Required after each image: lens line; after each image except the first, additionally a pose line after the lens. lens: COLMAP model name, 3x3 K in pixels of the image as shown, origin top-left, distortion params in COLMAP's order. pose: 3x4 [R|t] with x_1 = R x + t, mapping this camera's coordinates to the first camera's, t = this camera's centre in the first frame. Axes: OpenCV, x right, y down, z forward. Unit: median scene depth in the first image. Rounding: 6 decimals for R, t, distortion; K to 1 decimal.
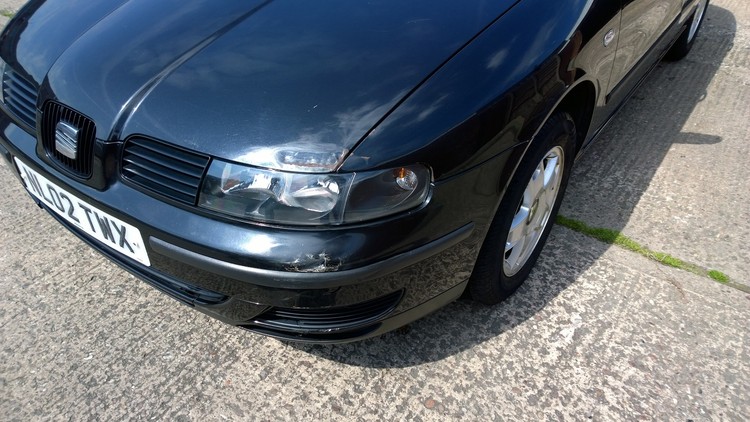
lens RADIAL K [[545.0, 0, 381.4], [0, 545.0, 213.0], [0, 0, 1]] dist [0.060524, -0.048604]
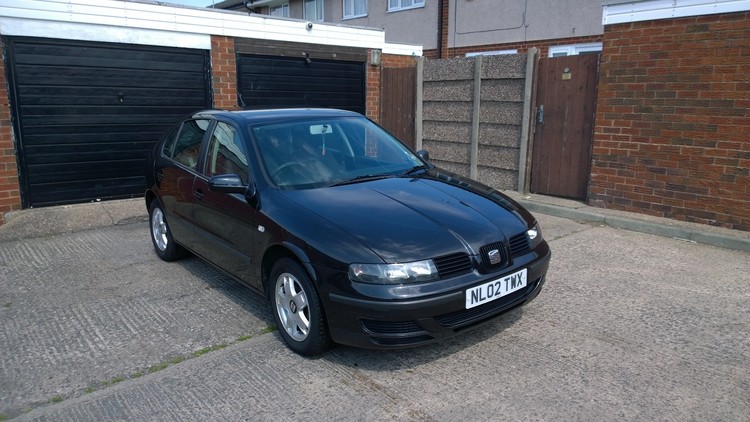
lens RADIAL K [[545.0, 0, 387.2], [0, 545.0, 215.8], [0, 0, 1]] dist [0.060524, -0.048604]
pose [[0.267421, -0.242068, 0.932678, -2.319552], [0.598284, 0.800465, 0.036211, -0.517164], [-0.755342, 0.548323, 0.358887, 0.307269]]
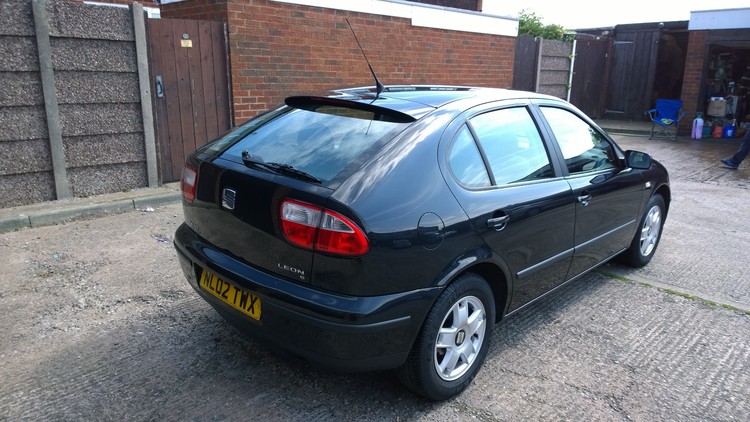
lens RADIAL K [[545.0, 0, 392.7], [0, 545.0, 209.8], [0, 0, 1]] dist [0.060524, -0.048604]
pose [[-0.989832, -0.080075, 0.117557, 0.380061], [0.044205, 0.612380, 0.789327, -2.674079], [-0.135195, 0.786498, -0.602614, 3.251588]]
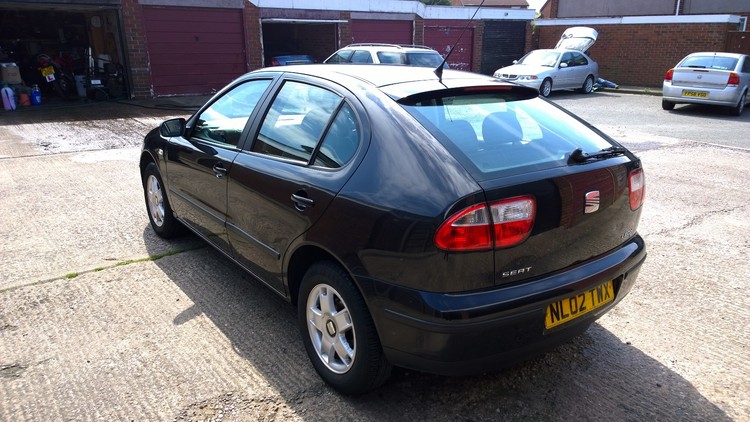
lens RADIAL K [[545.0, 0, 371.7], [0, 545.0, 210.3], [0, 0, 1]] dist [0.060524, -0.048604]
pose [[-0.299085, 0.250221, -0.920835, 2.478852], [-0.600022, 0.701039, 0.385381, -1.651453], [0.741972, 0.667783, -0.059532, 2.011832]]
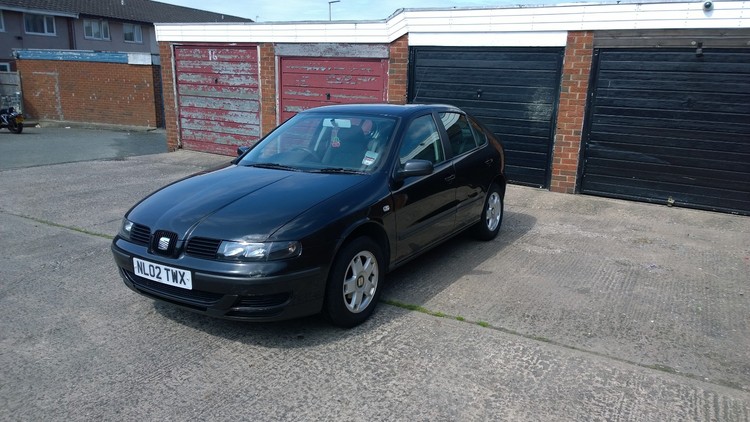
lens RADIAL K [[545.0, 0, 385.9], [0, 545.0, 207.3], [0, 0, 1]] dist [0.060524, -0.048604]
pose [[0.997581, -0.022617, 0.065728, 0.246657], [0.047950, 0.908491, -0.415145, 0.668542], [-0.050324, 0.417293, 0.907378, -1.178959]]
